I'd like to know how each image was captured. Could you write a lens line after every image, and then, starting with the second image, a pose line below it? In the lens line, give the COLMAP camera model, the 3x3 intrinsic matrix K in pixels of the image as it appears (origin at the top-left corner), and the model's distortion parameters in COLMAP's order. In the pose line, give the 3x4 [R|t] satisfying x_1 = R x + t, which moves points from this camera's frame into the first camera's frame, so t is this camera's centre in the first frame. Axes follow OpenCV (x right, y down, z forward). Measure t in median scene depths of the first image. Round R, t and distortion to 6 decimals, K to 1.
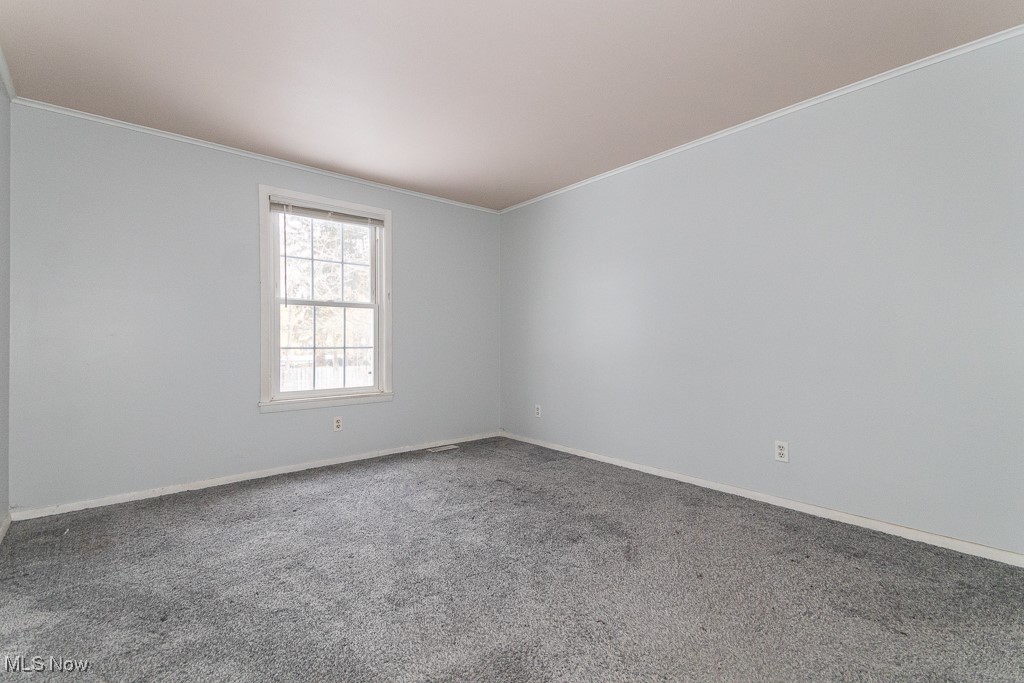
lens RADIAL K [[483.5, 0, 506.7], [0, 483.5, 336.4], [0, 0, 1]] dist [0.065025, -0.018206]
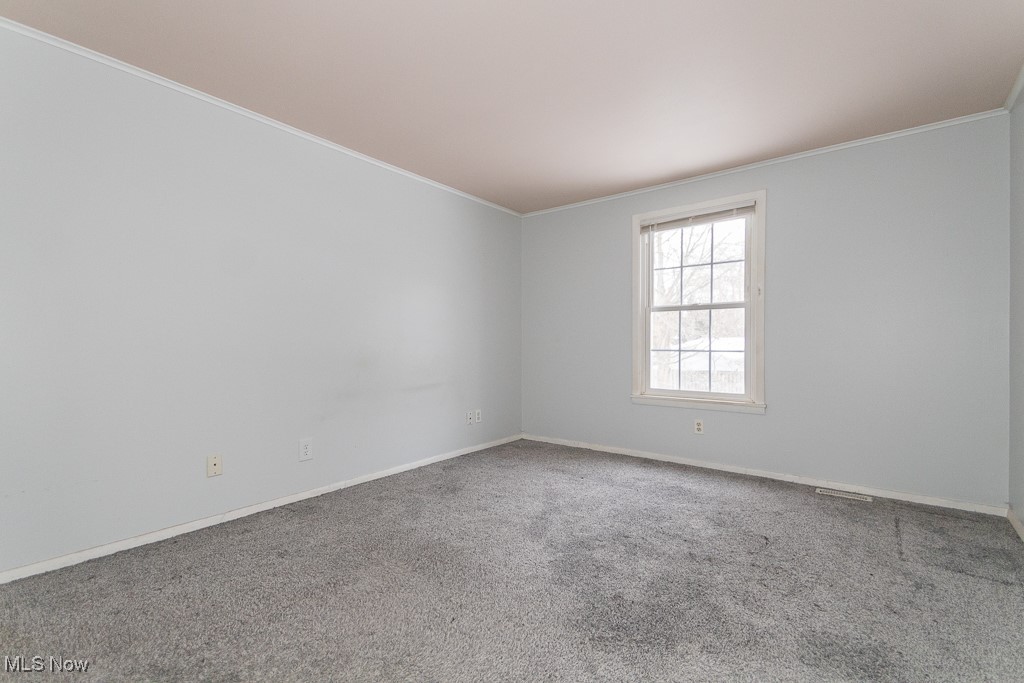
lens RADIAL K [[483.5, 0, 505.4], [0, 483.5, 338.0], [0, 0, 1]] dist [0.065025, -0.018206]
pose [[0.175729, -0.005692, -0.984422, 0.571391], [0.013940, 0.999897, -0.003293, -0.005079], [0.984340, -0.013144, 0.175791, 0.433403]]
